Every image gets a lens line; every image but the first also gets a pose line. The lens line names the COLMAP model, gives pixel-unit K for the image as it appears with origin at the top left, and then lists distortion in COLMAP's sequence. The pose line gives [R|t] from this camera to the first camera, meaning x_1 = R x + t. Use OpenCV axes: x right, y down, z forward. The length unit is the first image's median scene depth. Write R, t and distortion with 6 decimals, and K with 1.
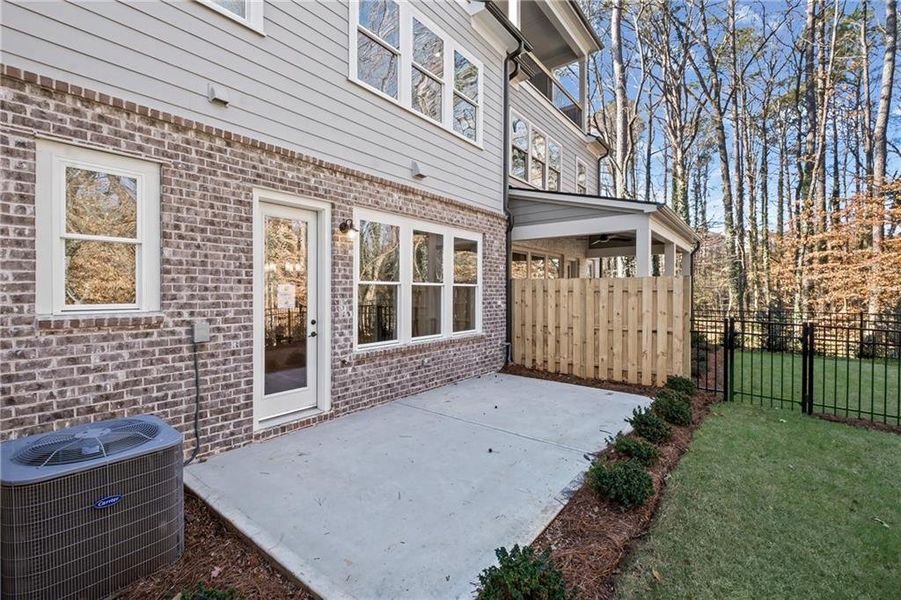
lens RADIAL K [[395.8, 0, 441.7], [0, 395.8, 294.2], [0, 0, 1]] dist [0.003827, -0.000021]
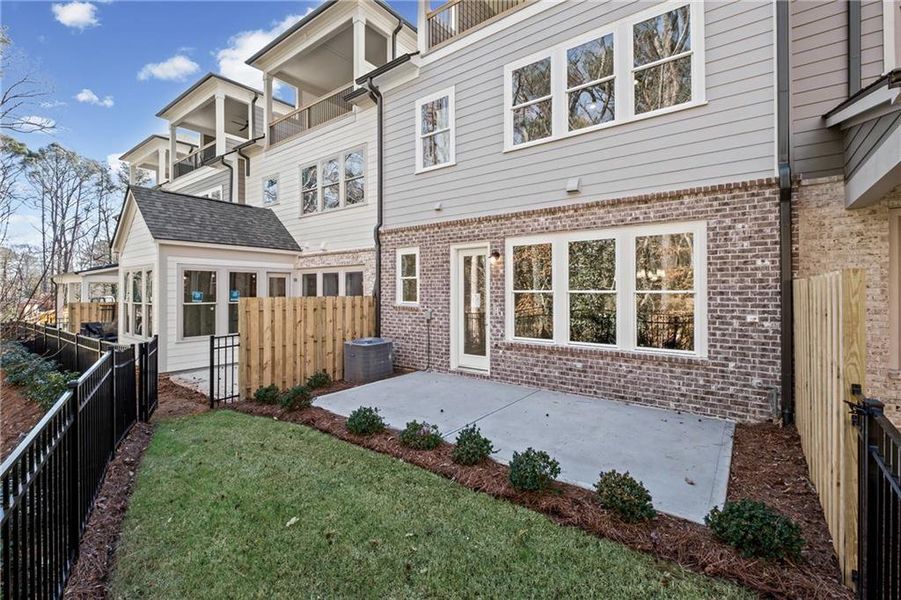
lens RADIAL K [[395.8, 0, 451.1], [0, 395.8, 296.3], [0, 0, 1]] dist [0.003827, -0.000021]
pose [[0.022385, 0.001423, -0.999748, 1.033560], [-0.015415, 0.999881, 0.001078, -0.009829], [0.999631, 0.015387, 0.022404, 0.663546]]
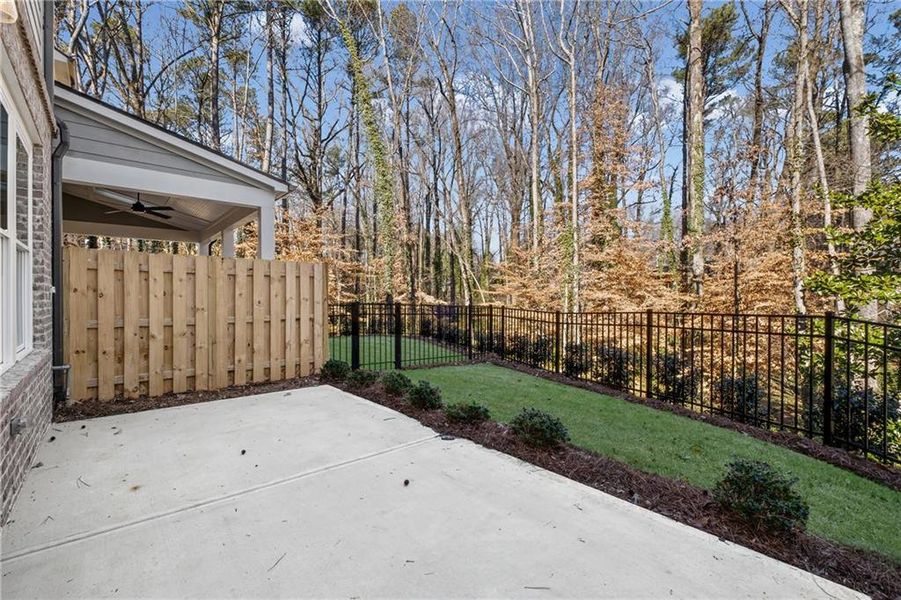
lens RADIAL K [[395.8, 0, 442.6], [0, 395.8, 296.5], [0, 0, 1]] dist [0.003827, -0.000021]
pose [[0.189915, -0.003803, 0.981793, -0.344708], [0.009410, 0.999954, 0.002053, 0.043250], [-0.981755, 0.008849, 0.189942, 0.508972]]
